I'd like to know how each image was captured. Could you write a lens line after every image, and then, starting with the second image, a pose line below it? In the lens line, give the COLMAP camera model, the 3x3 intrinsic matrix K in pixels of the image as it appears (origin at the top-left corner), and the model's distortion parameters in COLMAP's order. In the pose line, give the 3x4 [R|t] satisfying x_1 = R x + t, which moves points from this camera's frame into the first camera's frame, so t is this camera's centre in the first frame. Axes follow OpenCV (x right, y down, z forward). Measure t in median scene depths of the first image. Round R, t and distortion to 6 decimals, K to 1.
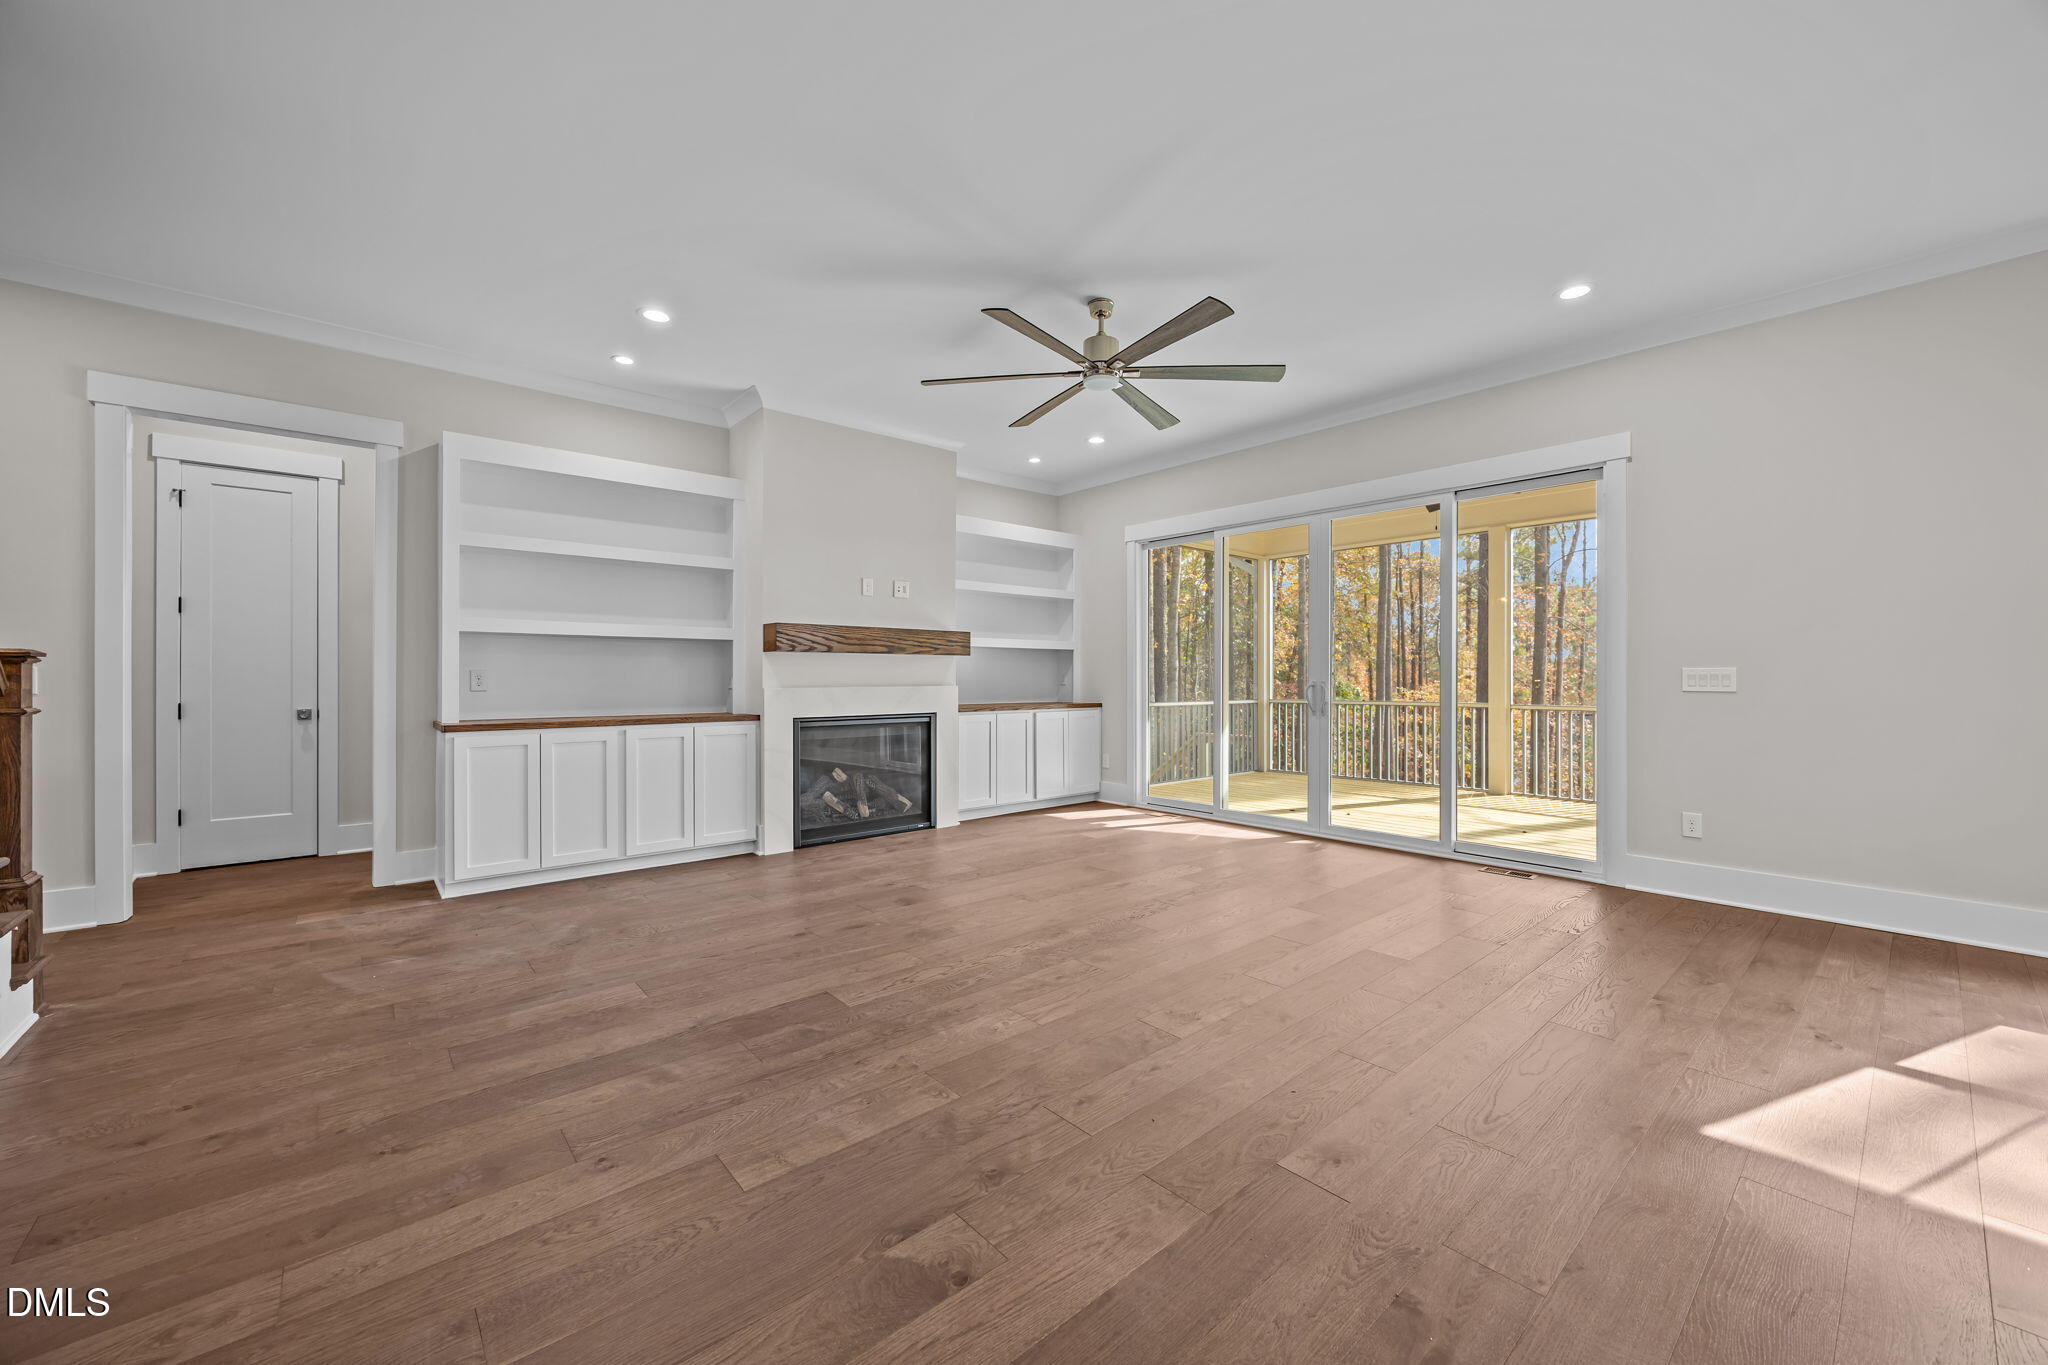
lens RADIAL K [[784.9, 0, 1033.8], [0, 784.9, 686.5], [0, 0, 1]] dist [0.000695, -0.000176]
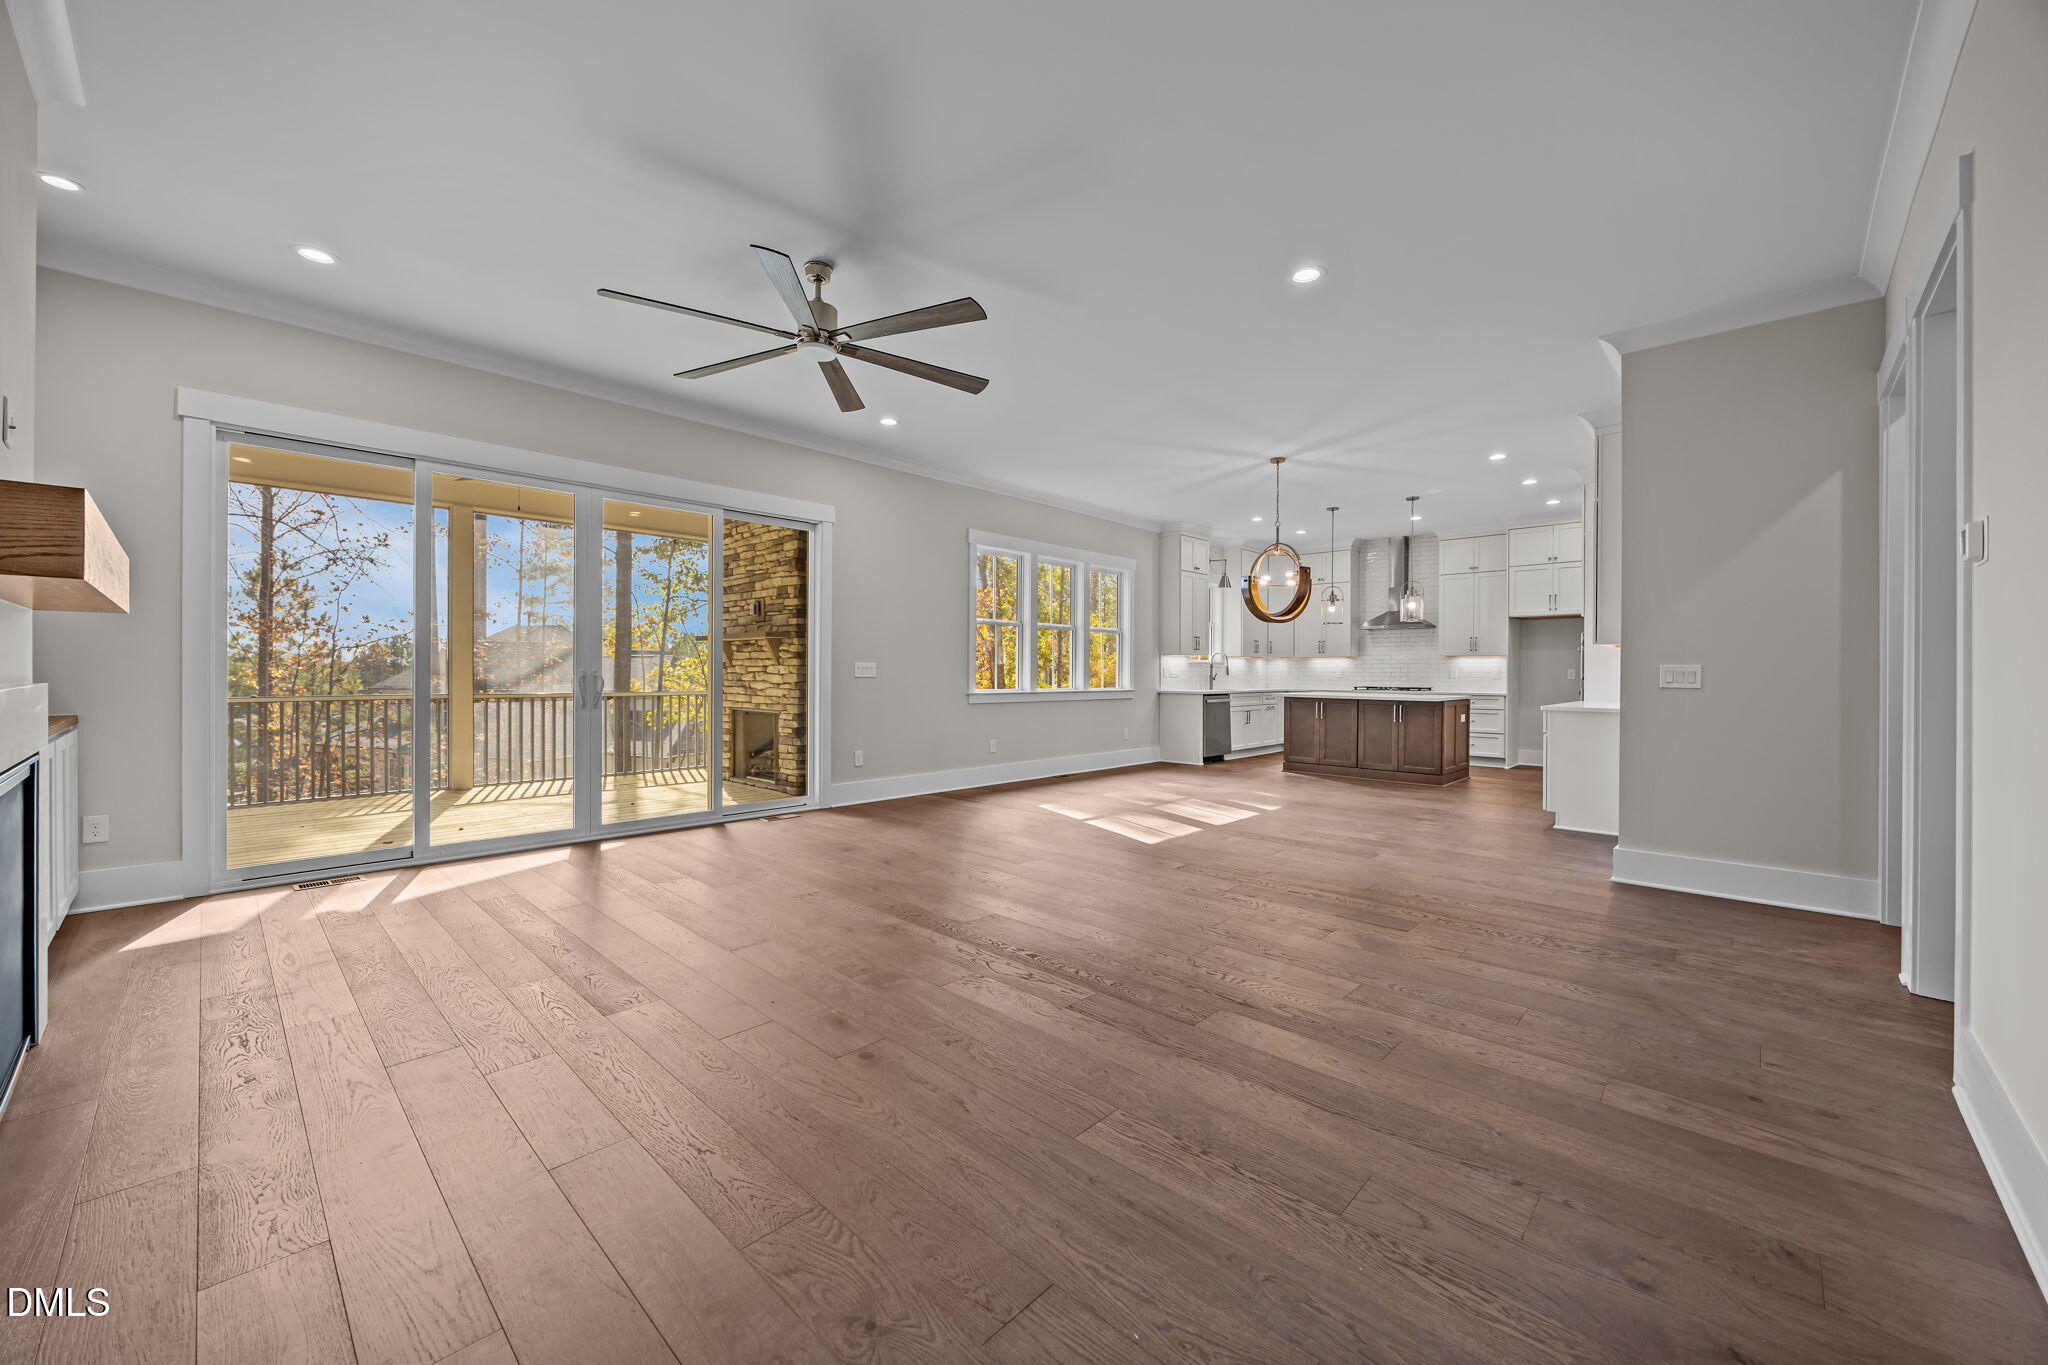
lens RADIAL K [[784.9, 0, 1033.8], [0, 784.9, 686.5], [0, 0, 1]] dist [0.000695, -0.000176]
pose [[-0.095849, -0.021475, 0.995164, -0.665132], [0.005418, 0.999741, 0.022095, -0.006777], [-0.995381, 0.007509, -0.095708, 0.635366]]
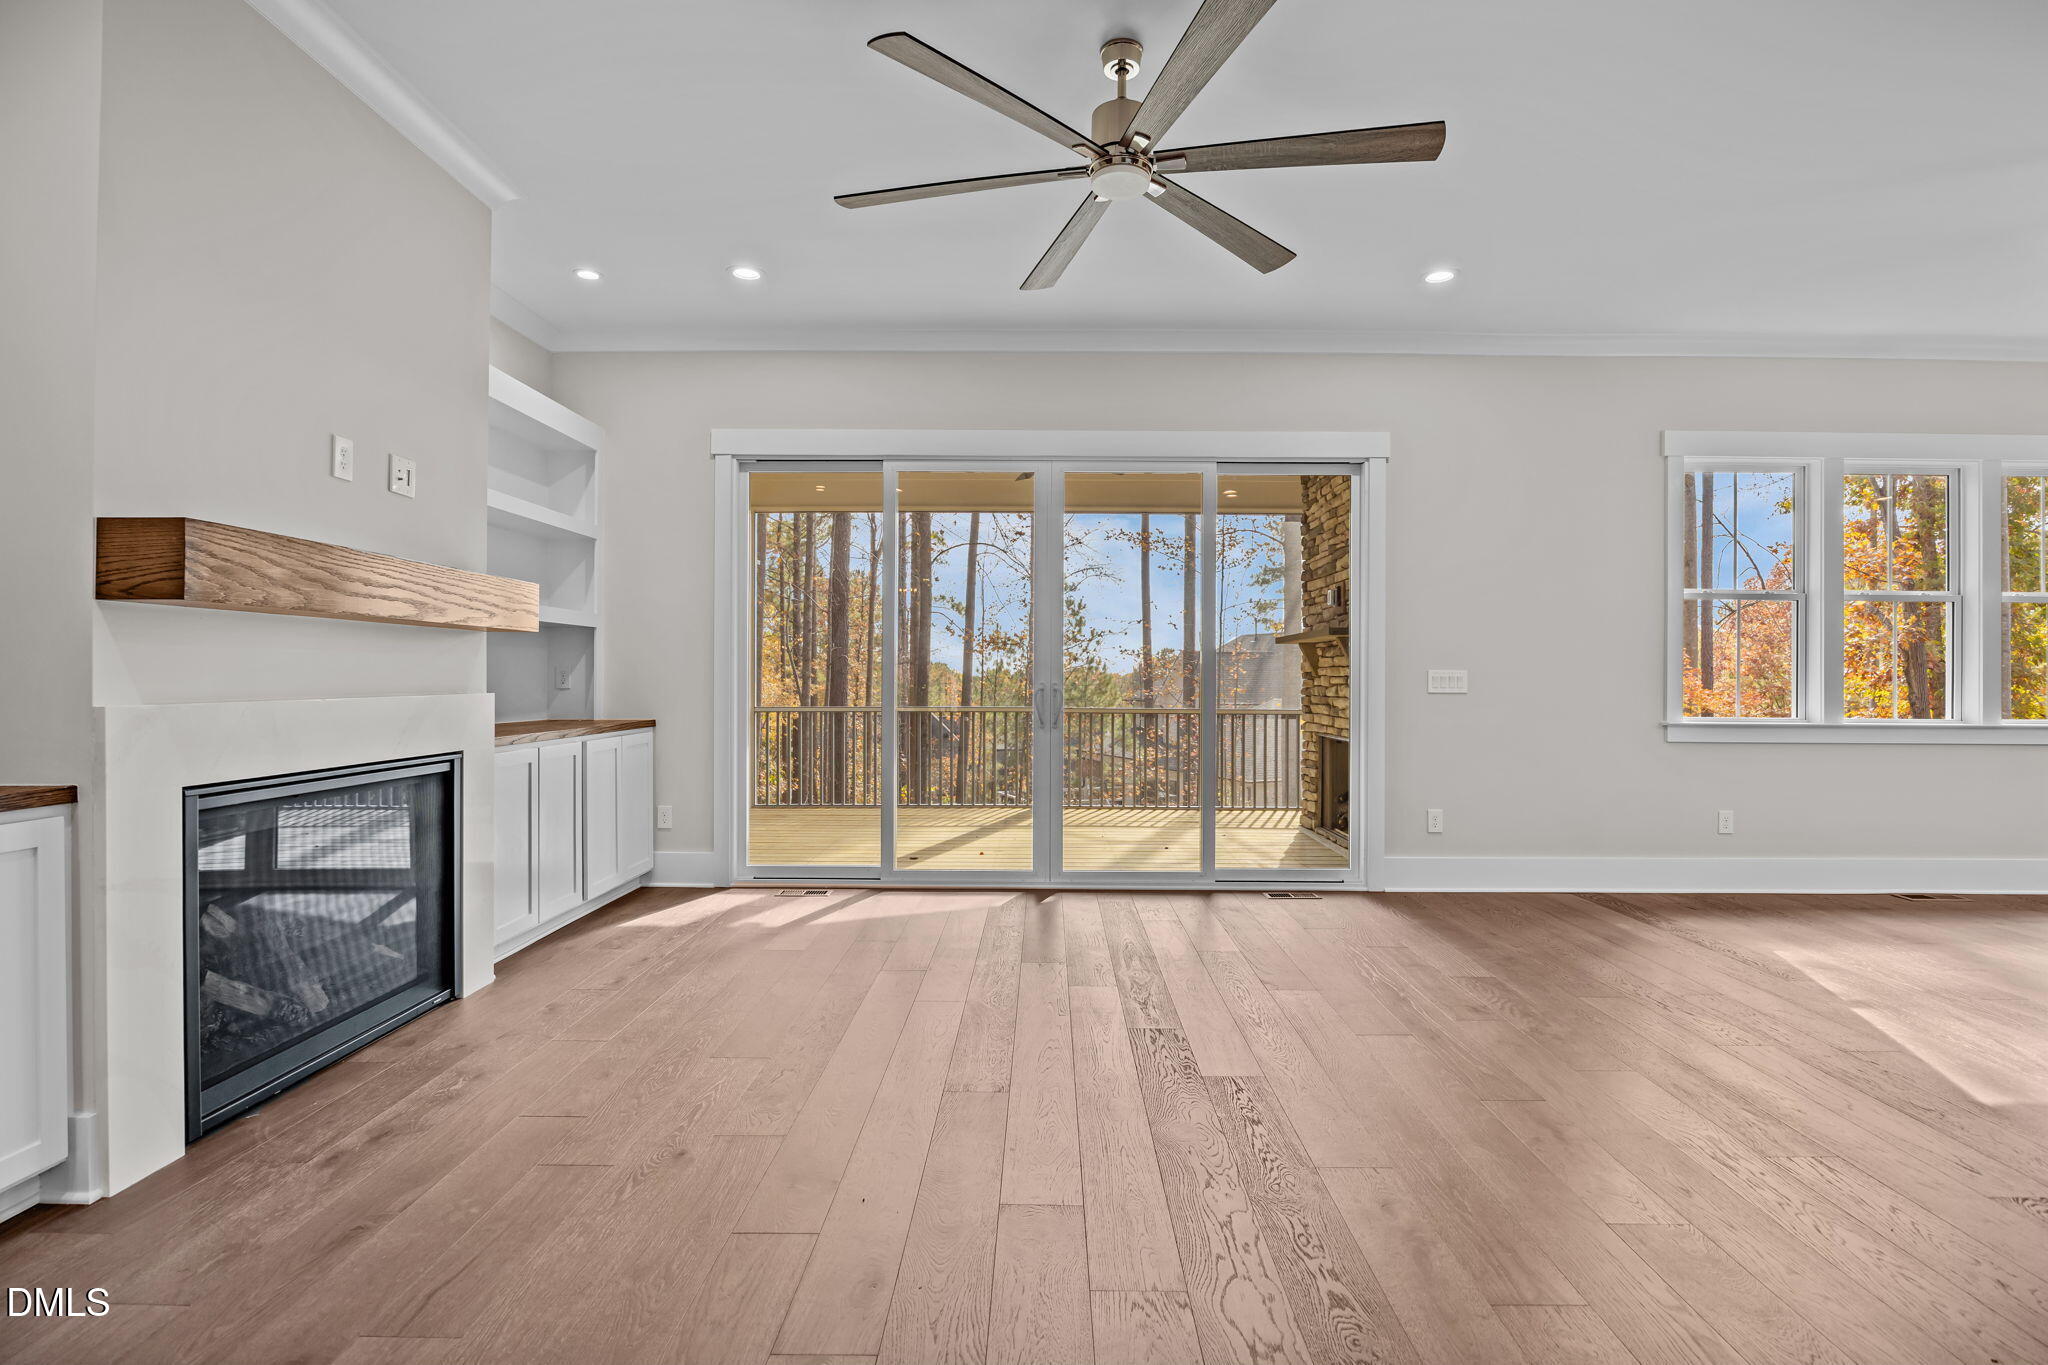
lens RADIAL K [[979.6, 0, 1028.0], [0, 979.6, 687.2], [0, 0, 1]] dist [-0.011971, 0.000515]
pose [[0.667015, -0.004478, 0.745031, -0.391436], [0.004712, 0.999987, 0.001792, -0.005057], [-0.745030, 0.002315, 0.667027, 0.426497]]
